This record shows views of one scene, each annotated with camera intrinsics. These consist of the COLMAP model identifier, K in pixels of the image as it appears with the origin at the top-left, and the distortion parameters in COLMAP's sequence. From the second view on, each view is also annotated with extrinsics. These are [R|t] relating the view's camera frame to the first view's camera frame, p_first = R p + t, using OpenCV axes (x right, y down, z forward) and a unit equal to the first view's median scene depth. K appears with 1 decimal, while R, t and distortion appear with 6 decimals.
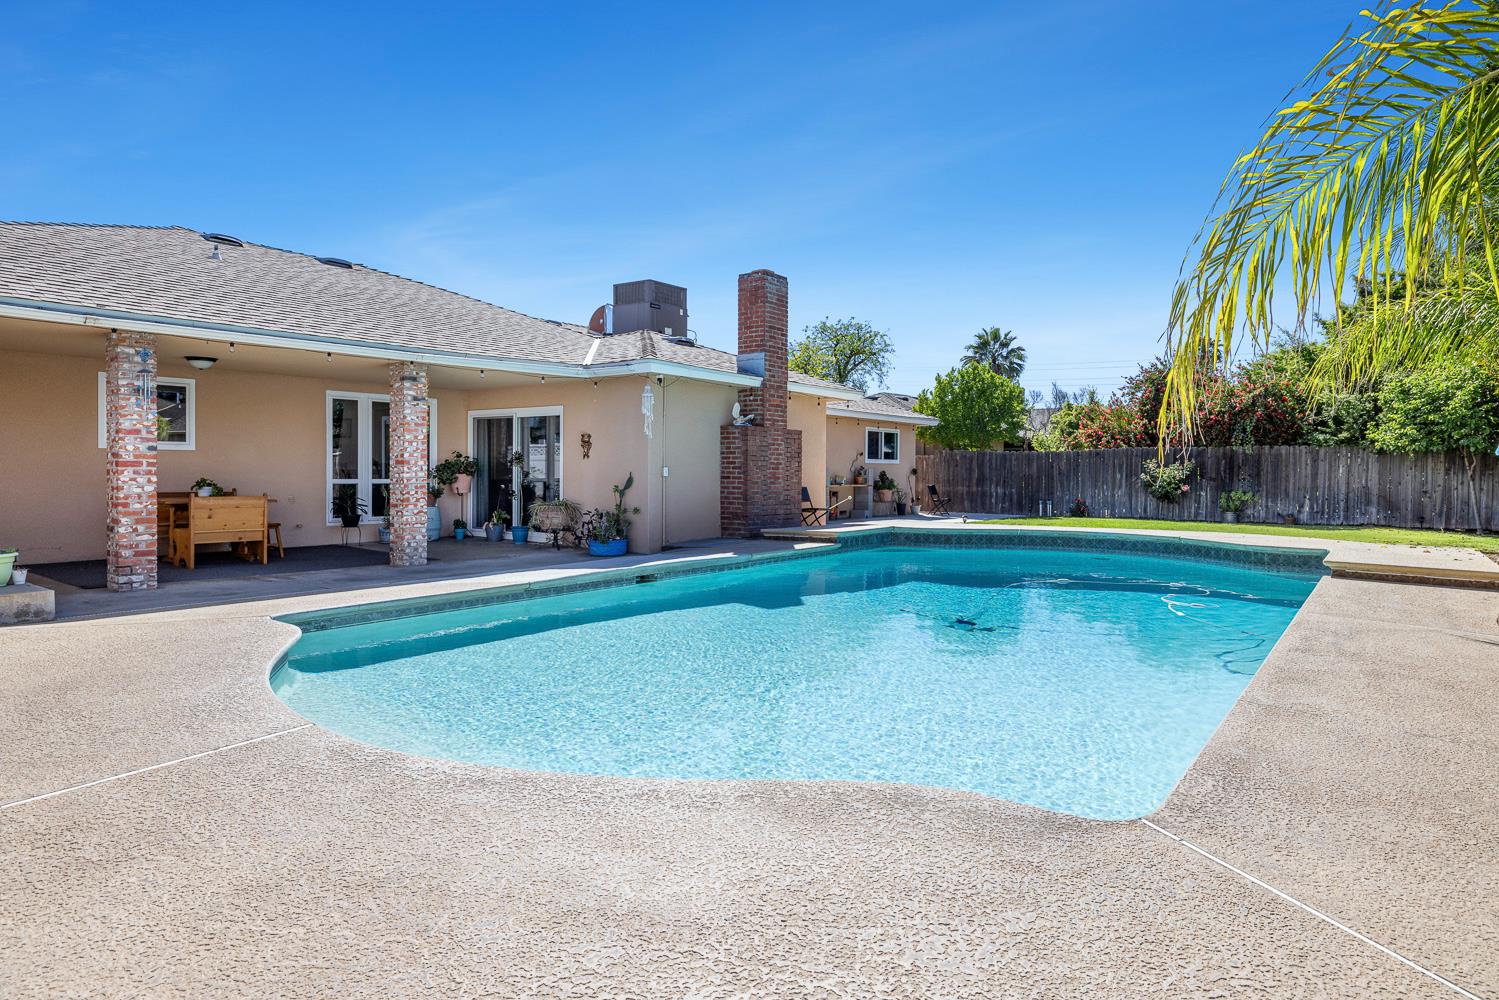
lens RADIAL K [[848.1, 0, 749.5], [0, 848.1, 500.0], [0, 0, 1]] dist [-0.000046, -0.000009]
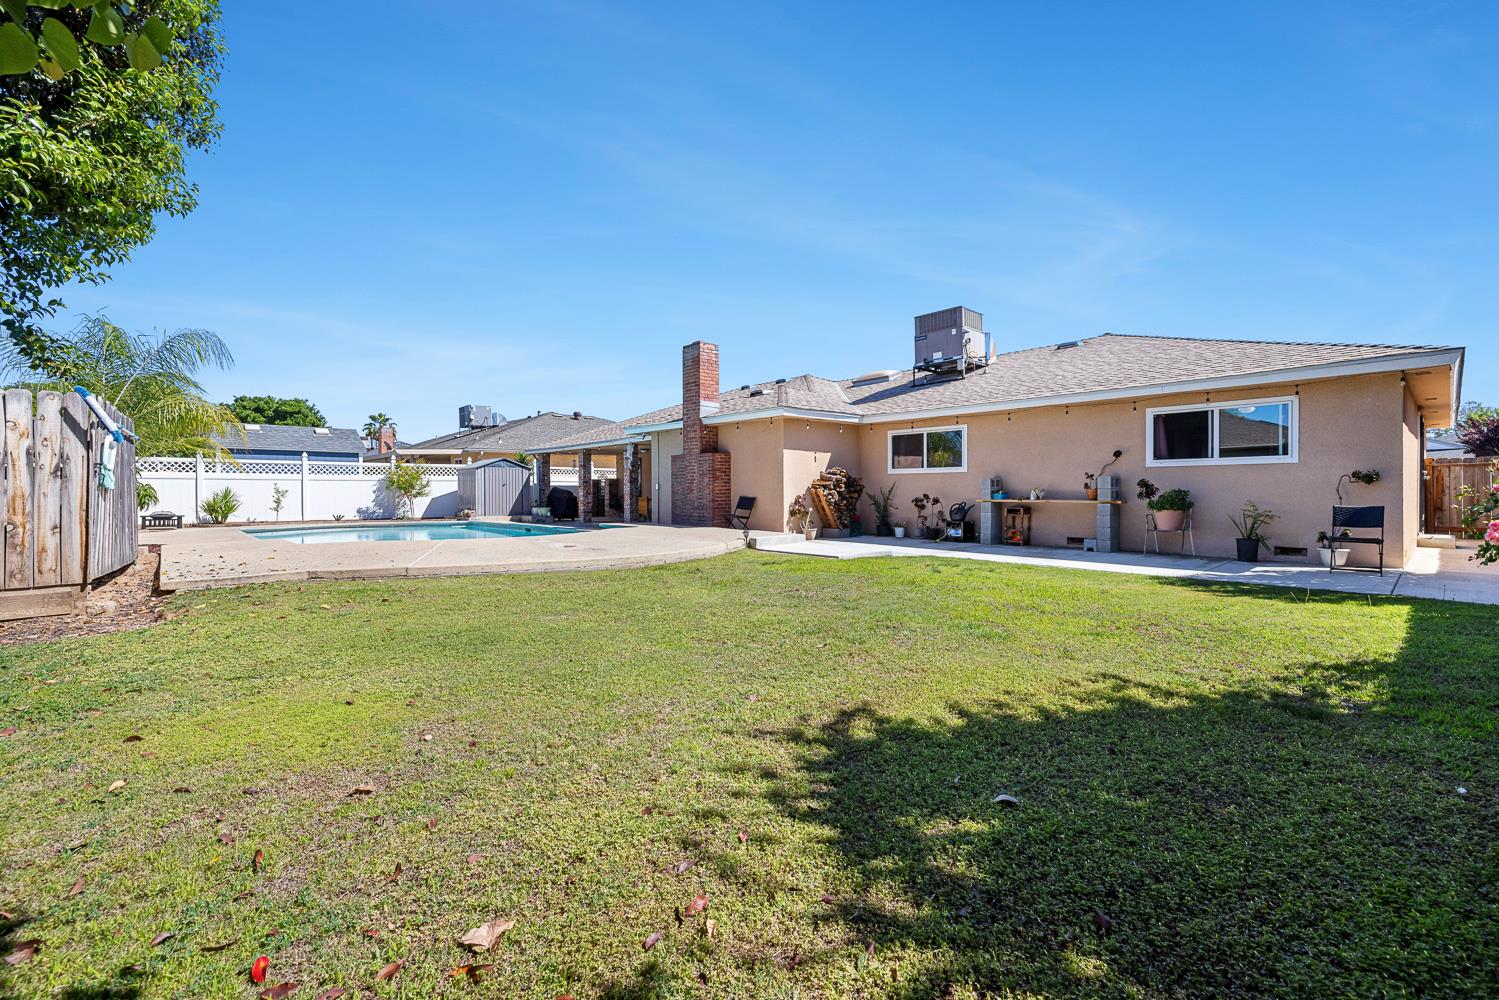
lens RADIAL K [[645.9, 0, 749.5], [0, 645.9, 500.0], [0, 0, 1]] dist [0.000069, 0.000001]
pose [[-0.174617, 0.005941, -0.984619, 0.755077], [-0.035489, 0.999294, 0.012323, -0.018984], [0.983997, 0.037095, -0.174283, 0.922661]]
